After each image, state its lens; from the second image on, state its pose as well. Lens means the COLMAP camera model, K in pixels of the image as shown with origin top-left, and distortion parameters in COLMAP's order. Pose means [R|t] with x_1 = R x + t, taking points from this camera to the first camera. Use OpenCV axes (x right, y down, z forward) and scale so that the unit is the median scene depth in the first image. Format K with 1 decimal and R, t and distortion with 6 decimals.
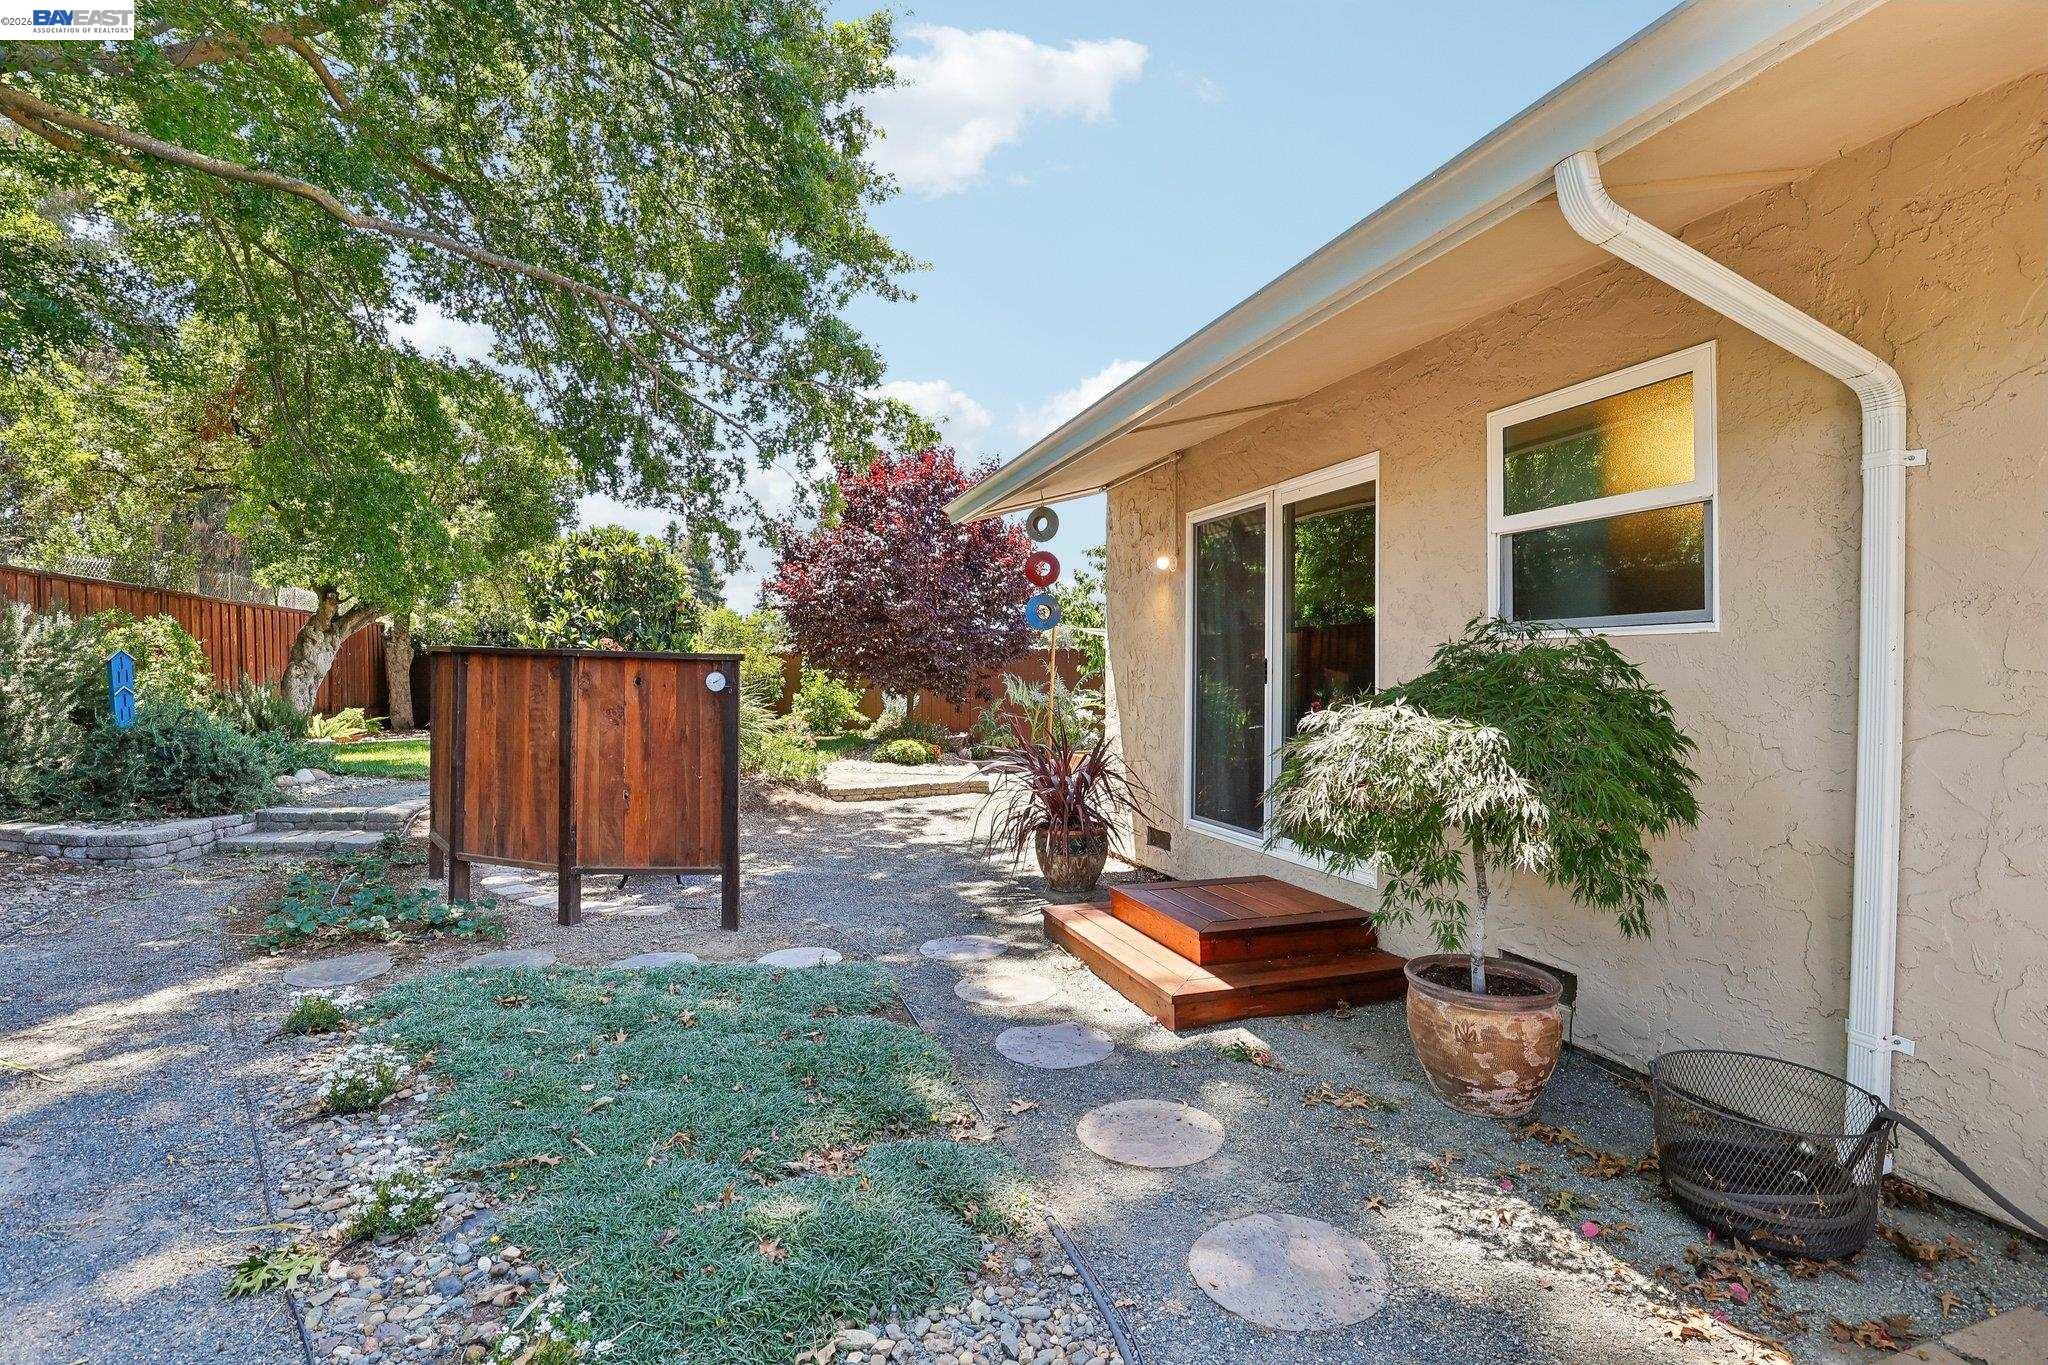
lens RADIAL K [[913.5, 0, 1024.5], [0, 913.5, 674.9], [0, 0, 1]] dist [-0.055587, 0.012090]
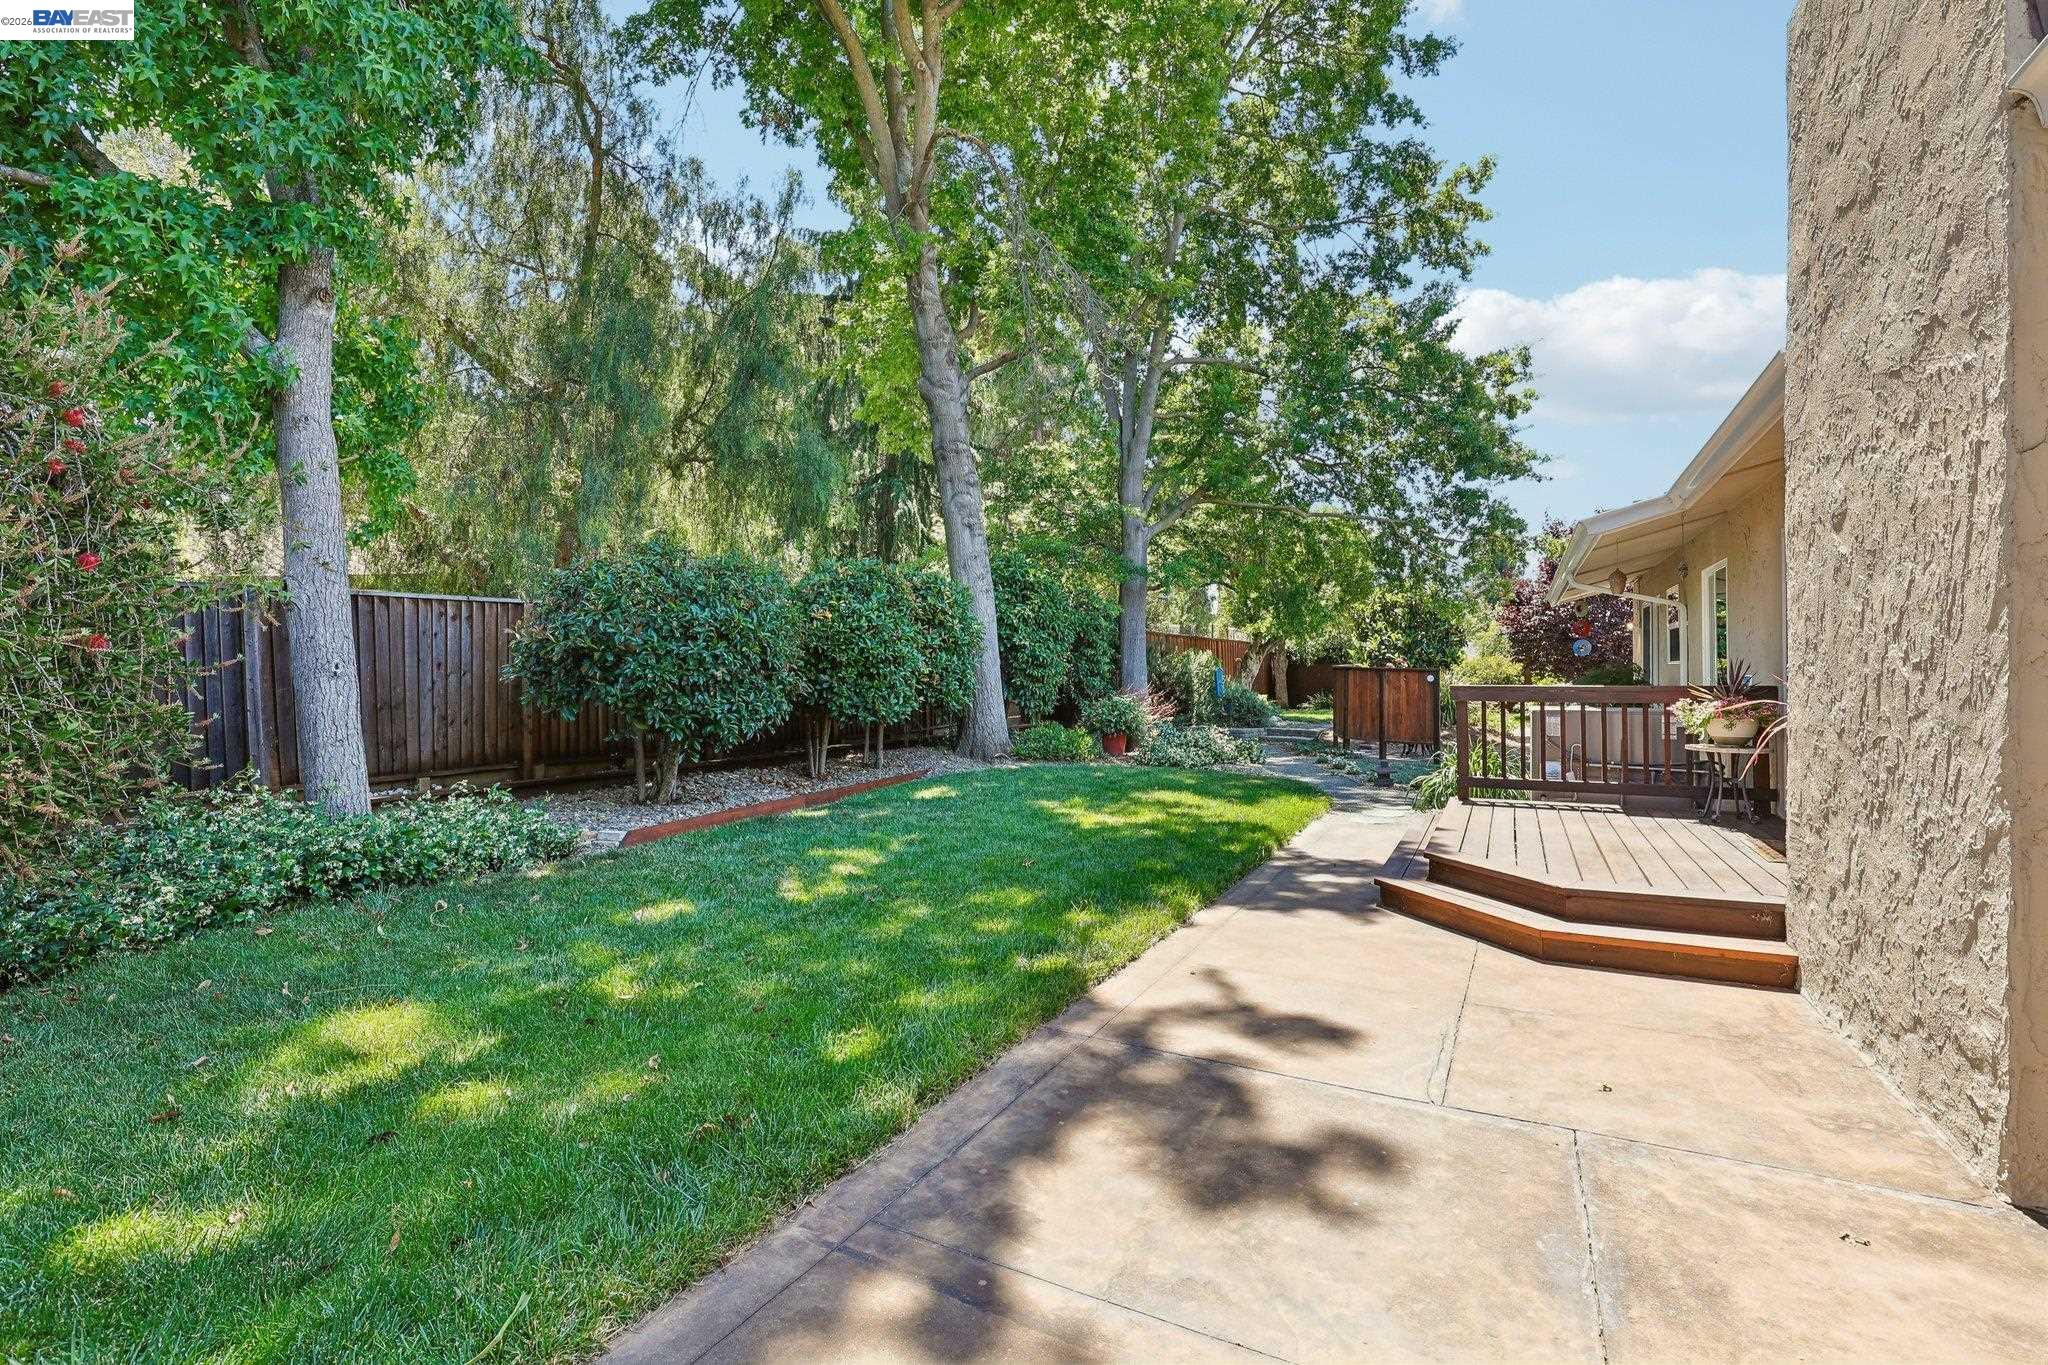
lens RADIAL K [[913.5, 0, 1024.5], [0, 913.5, 674.9], [0, 0, 1]] dist [-0.055587, 0.012090]
pose [[0.667247, -0.003749, -0.744827, 0.342221], [0.004439, 0.999990, -0.001058, -0.002338], [0.744823, -0.002600, 0.667257, -0.687330]]
